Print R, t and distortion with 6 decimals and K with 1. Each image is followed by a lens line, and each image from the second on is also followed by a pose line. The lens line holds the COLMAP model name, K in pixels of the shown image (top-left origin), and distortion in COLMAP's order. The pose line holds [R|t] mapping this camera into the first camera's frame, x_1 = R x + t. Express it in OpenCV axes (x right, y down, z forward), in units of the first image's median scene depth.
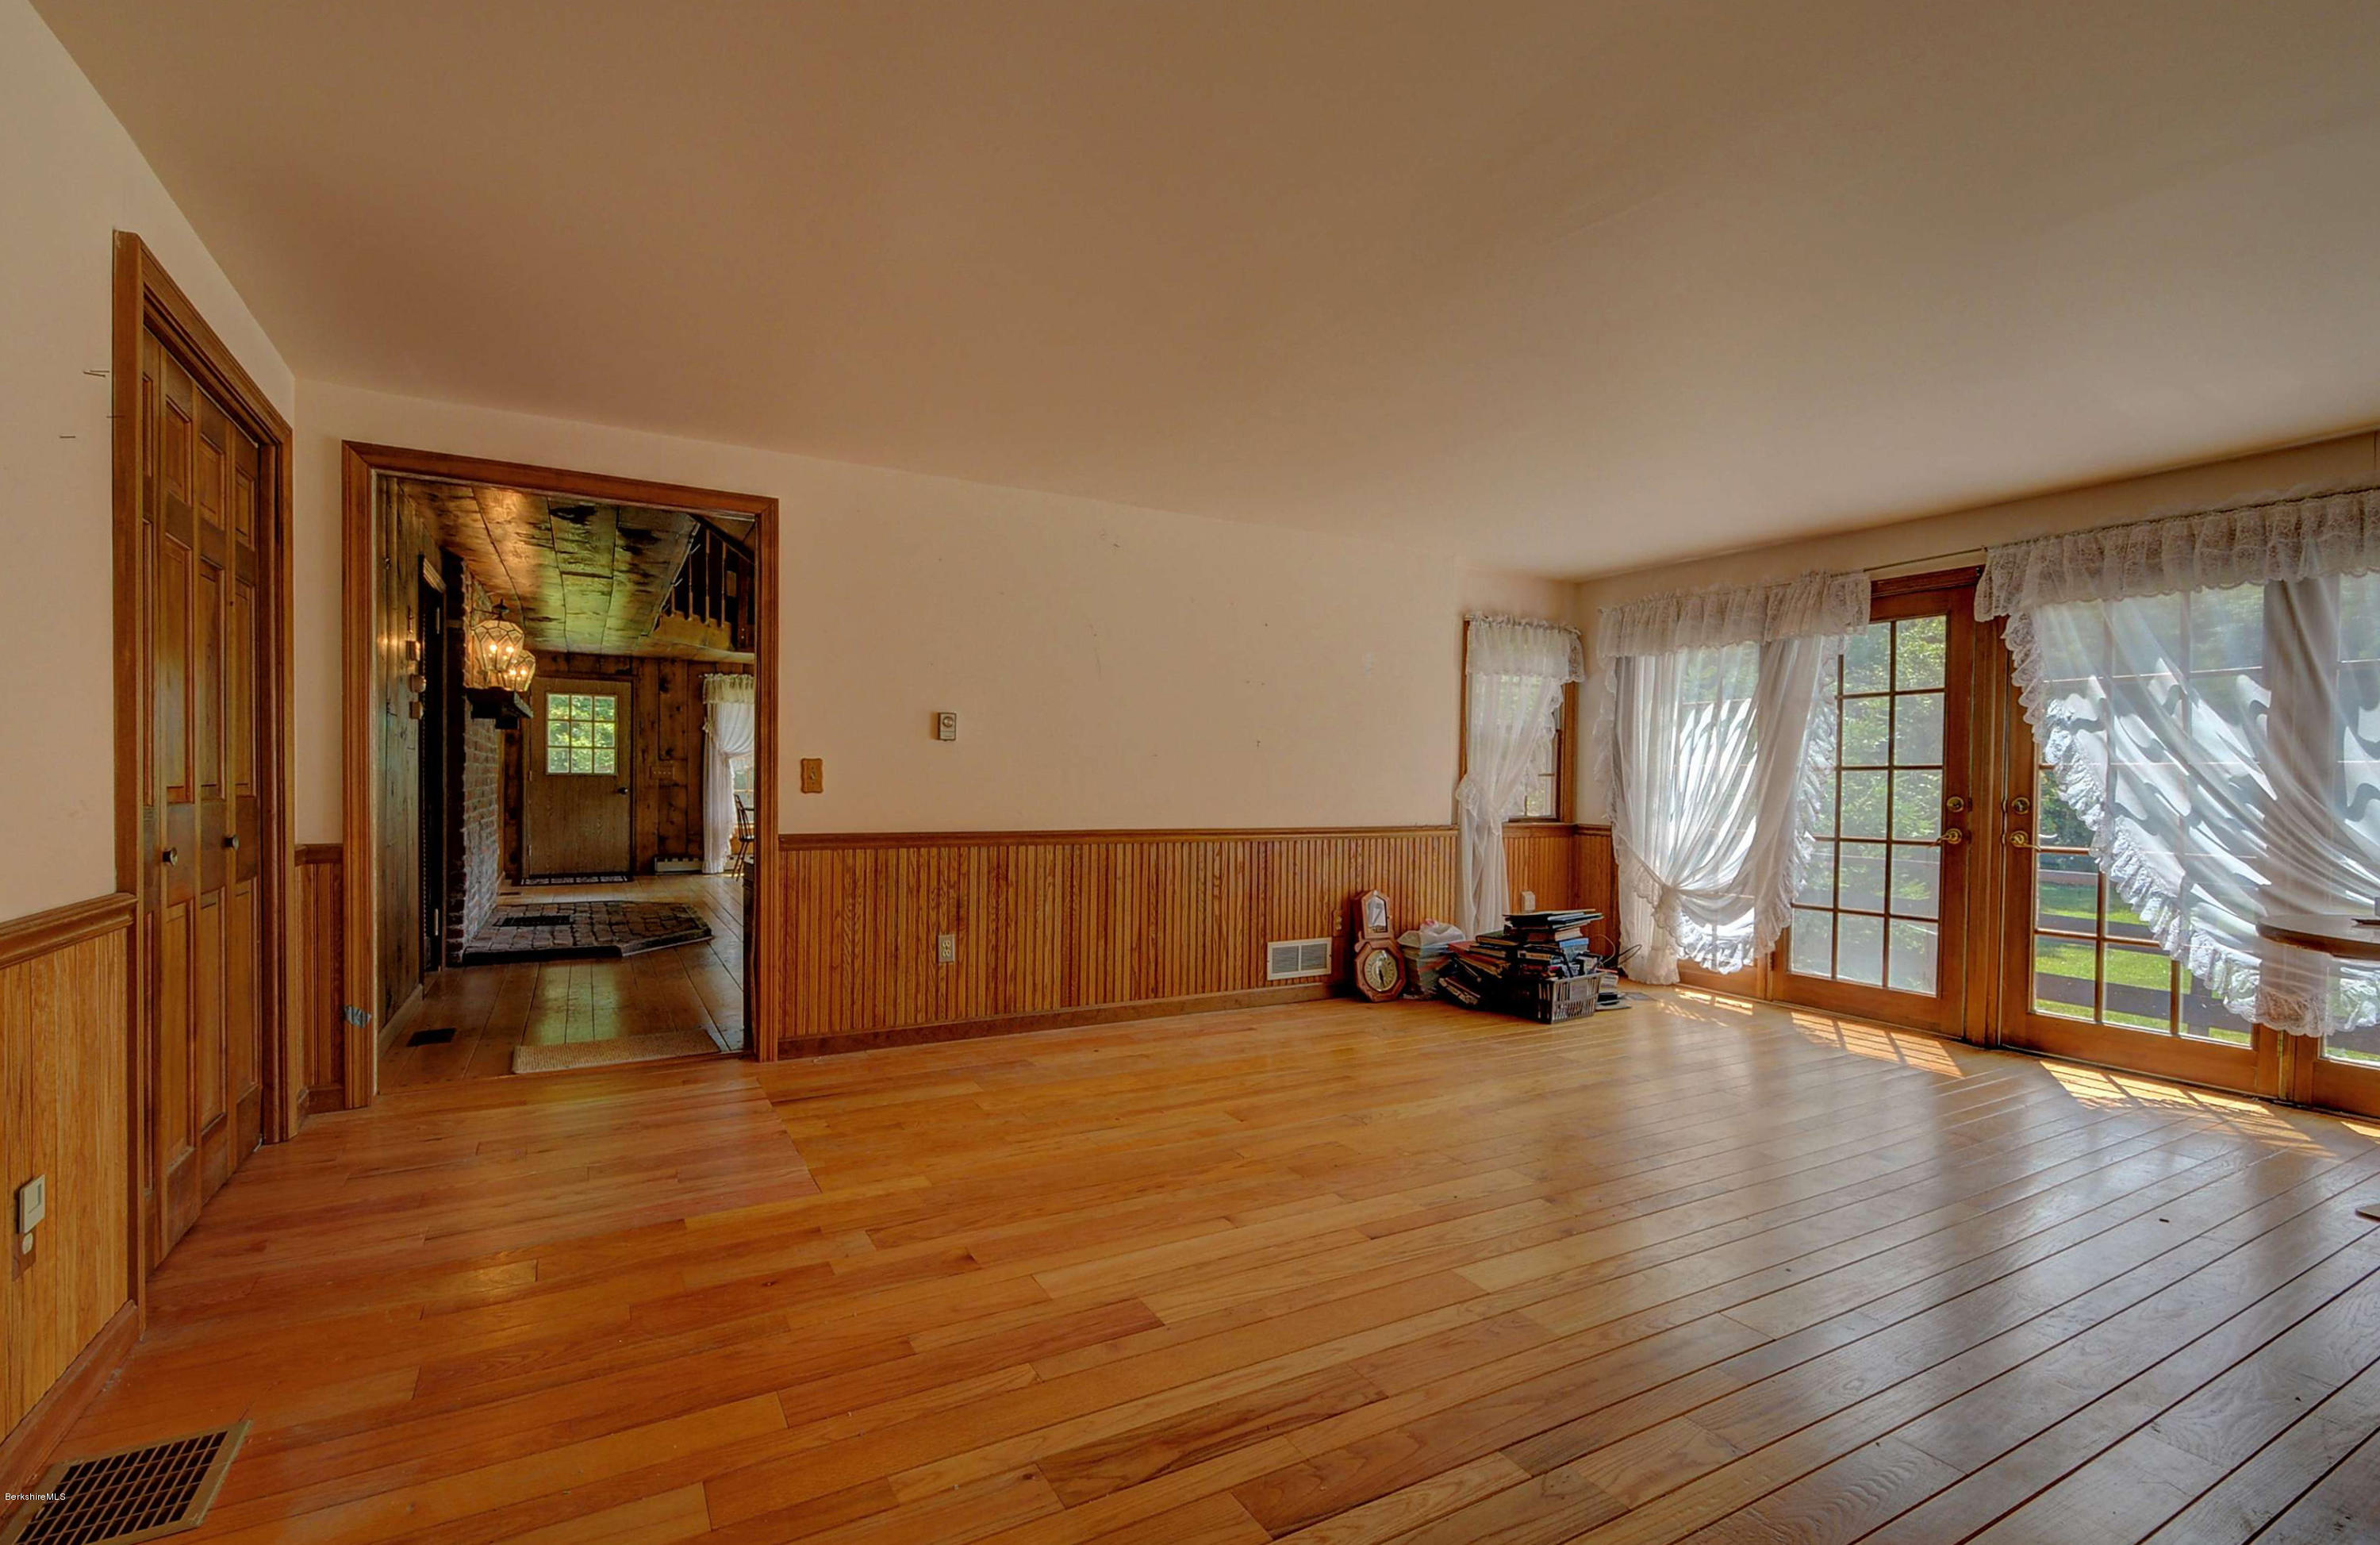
lens RADIAL K [[1085.6, 0, 1190.3], [0, 1085.6, 793.1], [0, 0, 1]] dist [0.005181, 0.000094]
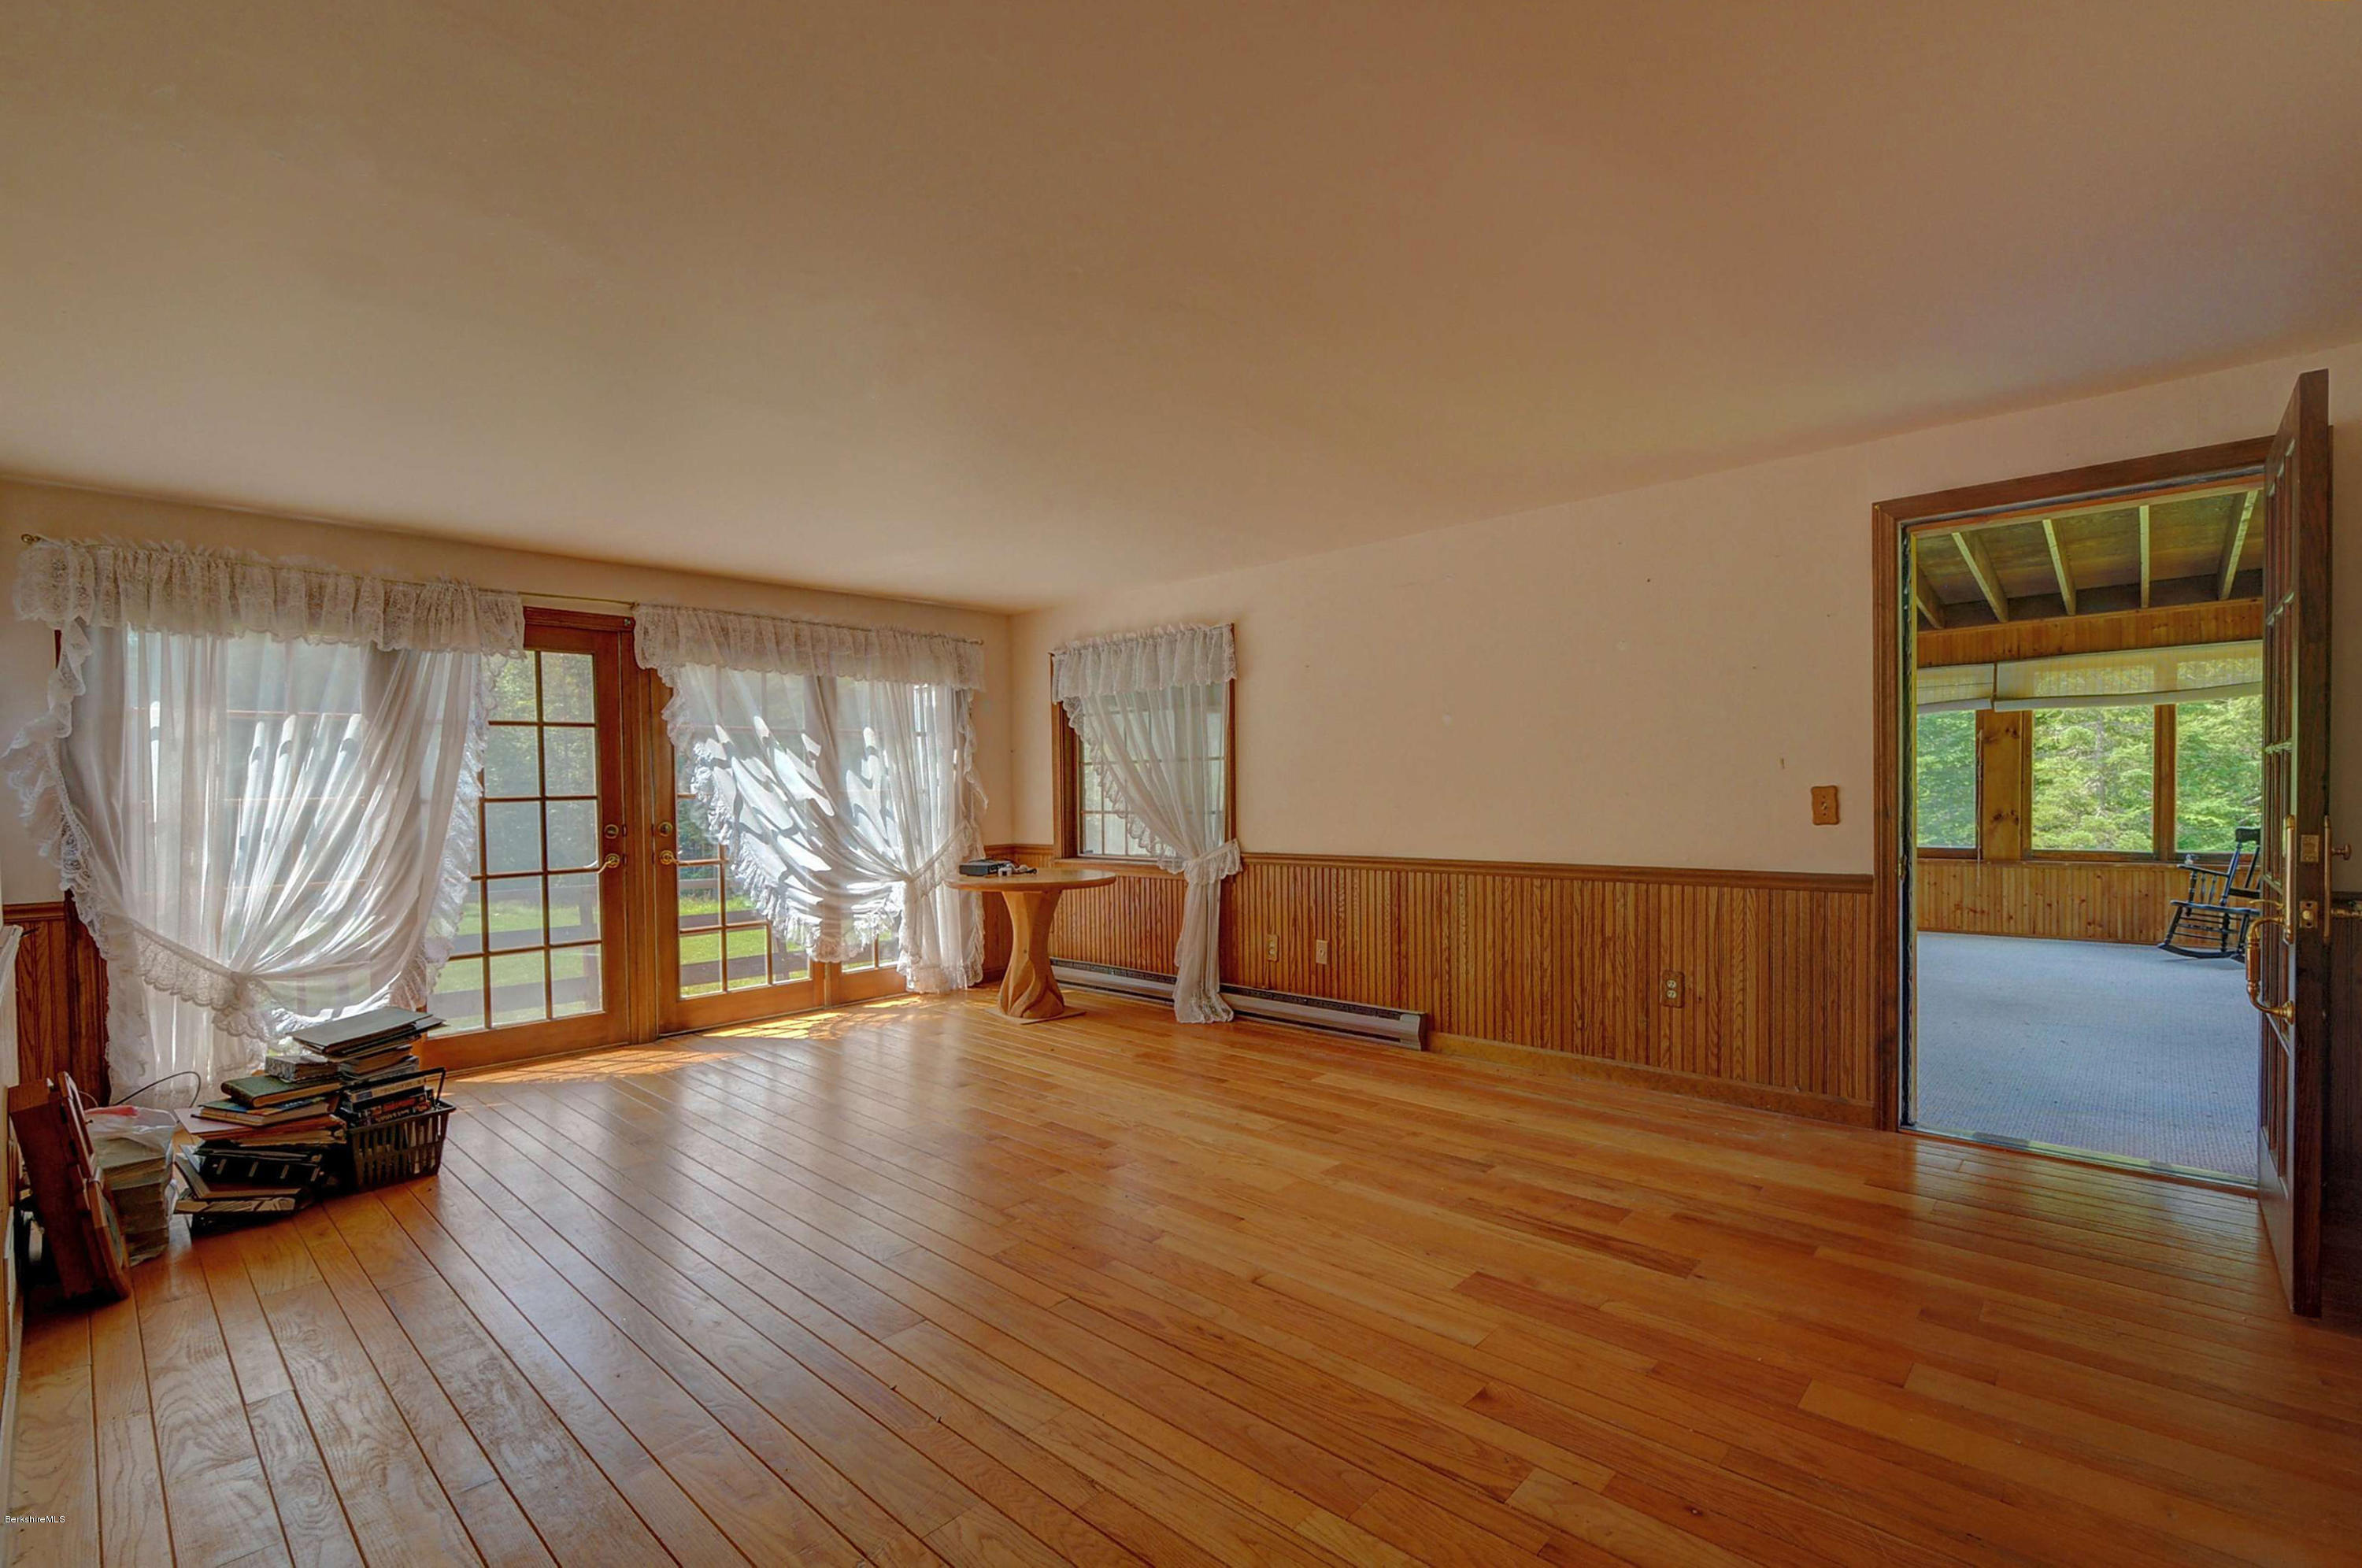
lens RADIAL K [[1047.5, 0, 1194.6], [0, 1047.5, 822.2], [0, 0, 1]] dist [-0.009720, -0.000327]
pose [[-0.310527, -0.038447, 0.949787, -0.516675], [0.023643, 0.998560, 0.048152, -0.038636], [-0.950271, 0.037408, -0.309171, 0.837200]]
